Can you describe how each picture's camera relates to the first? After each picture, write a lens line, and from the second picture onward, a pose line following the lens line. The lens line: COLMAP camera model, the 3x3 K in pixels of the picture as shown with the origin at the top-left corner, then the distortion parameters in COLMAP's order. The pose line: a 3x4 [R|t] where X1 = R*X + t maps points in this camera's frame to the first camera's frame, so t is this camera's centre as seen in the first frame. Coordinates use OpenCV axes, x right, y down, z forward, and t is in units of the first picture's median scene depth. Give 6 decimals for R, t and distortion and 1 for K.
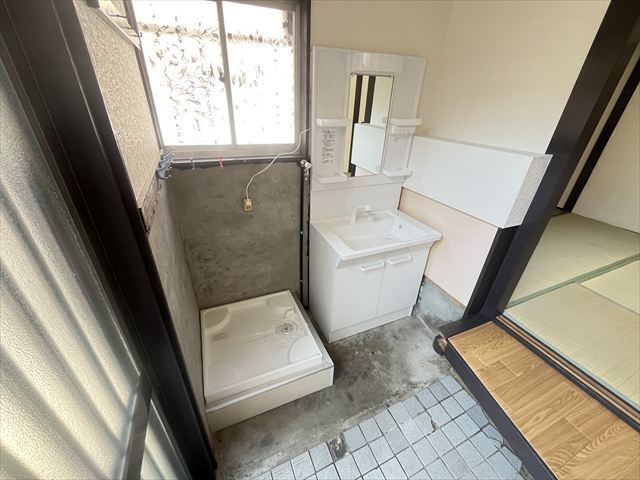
lens RADIAL K [[260.3, 0, 317.8], [0, 260.3, 240.1], [0, 0, 1]] dist [-0.004603, 0.000492]
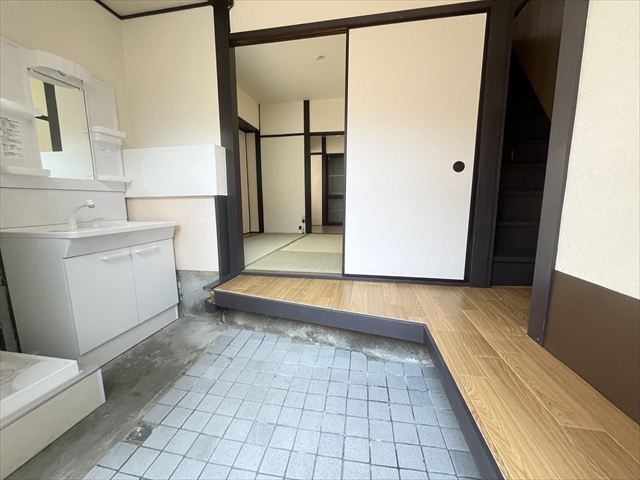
lens RADIAL K [[260.3, 0, 319.0], [0, 260.3, 238.5], [0, 0, 1]] dist [-0.004603, 0.000492]
pose [[0.552504, -0.154435, 0.819078, -0.139737], [0.419219, 0.900834, -0.112932, 0.440616], [-0.720413, 0.405769, 0.562456, -0.082141]]
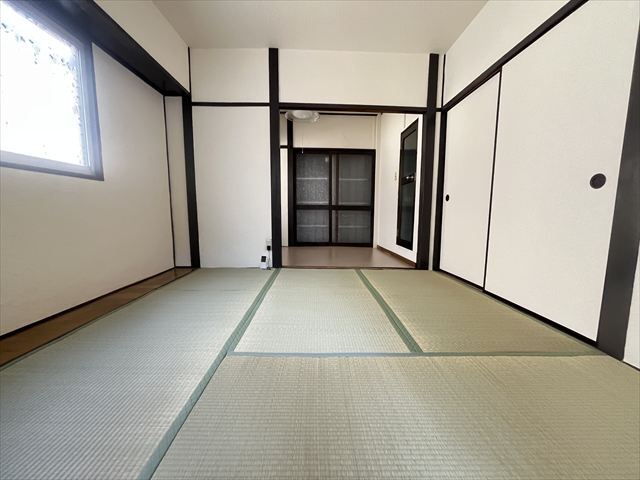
lens RADIAL K [[260.3, 0, 318.4], [0, 260.3, 237.4], [0, 0, 1]] dist [-0.004603, 0.000492]
pose [[0.379875, -0.134294, 0.915238, 0.668818], [0.450843, 0.890819, -0.056414, 0.064543], [-0.807735, 0.434059, 0.398945, 0.570945]]
